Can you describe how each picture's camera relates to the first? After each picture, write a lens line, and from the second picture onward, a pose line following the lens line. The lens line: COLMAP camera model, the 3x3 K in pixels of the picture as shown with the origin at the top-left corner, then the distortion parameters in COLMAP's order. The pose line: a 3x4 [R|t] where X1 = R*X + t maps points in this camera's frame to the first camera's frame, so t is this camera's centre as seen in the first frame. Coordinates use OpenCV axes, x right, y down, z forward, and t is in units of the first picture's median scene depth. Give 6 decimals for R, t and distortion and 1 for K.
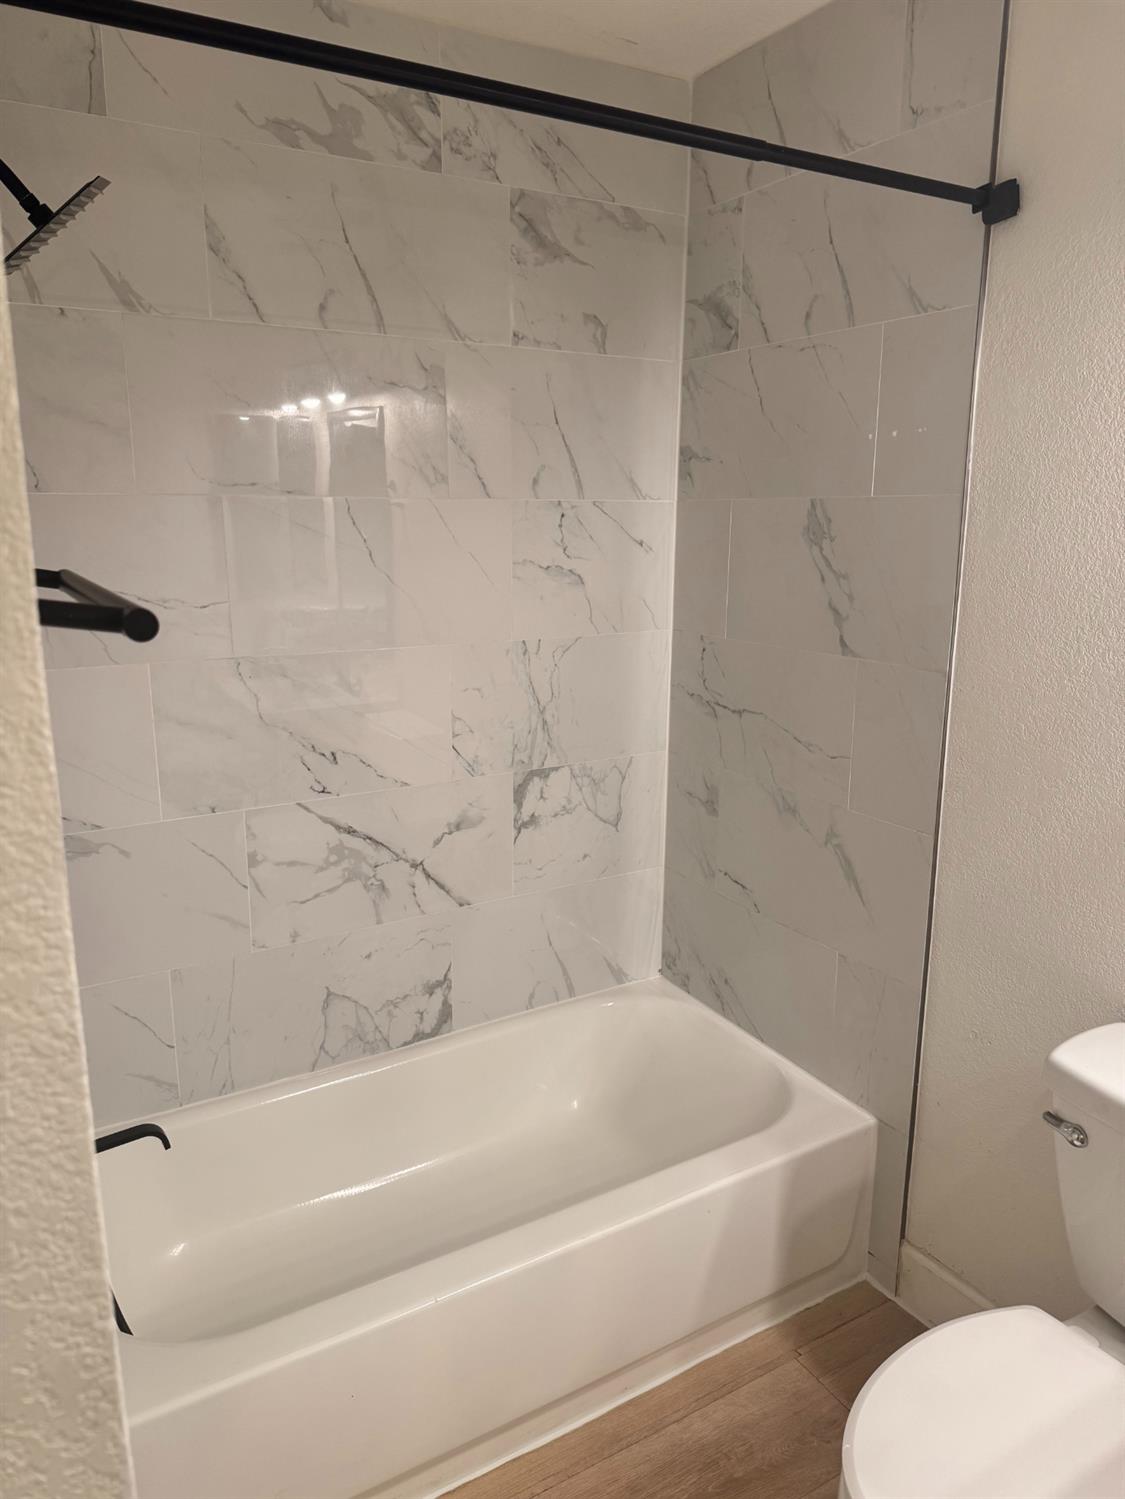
lens RADIAL K [[1063.6, 0, 562.5], [0, 1063.6, 749.5], [0, 0, 1]] dist [0.037082, -0.045402]
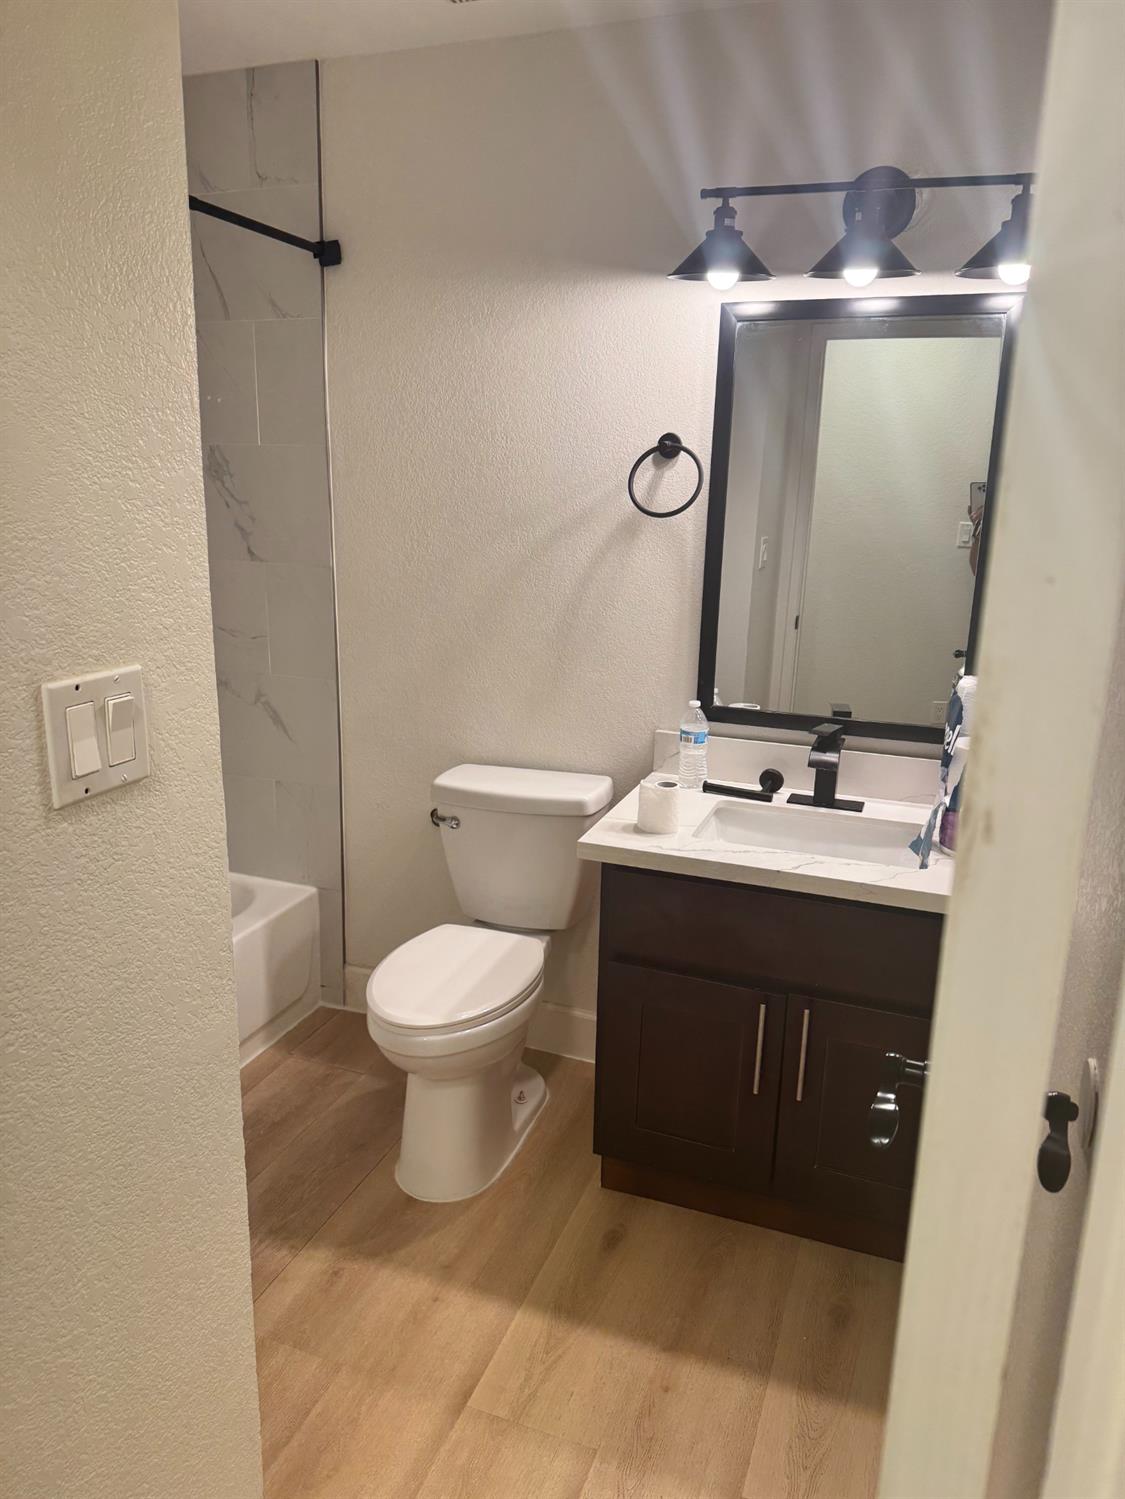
lens RADIAL K [[1051.9, 0, 562.5], [0, 1051.9, 749.5], [0, 0, 1]] dist [0.095892, -0.144338]
pose [[0.788229, -0.143841, 0.598335, -0.277488], [0.116727, 0.989594, 0.084128, 0.084486], [-0.604211, 0.003530, 0.796817, -0.338338]]
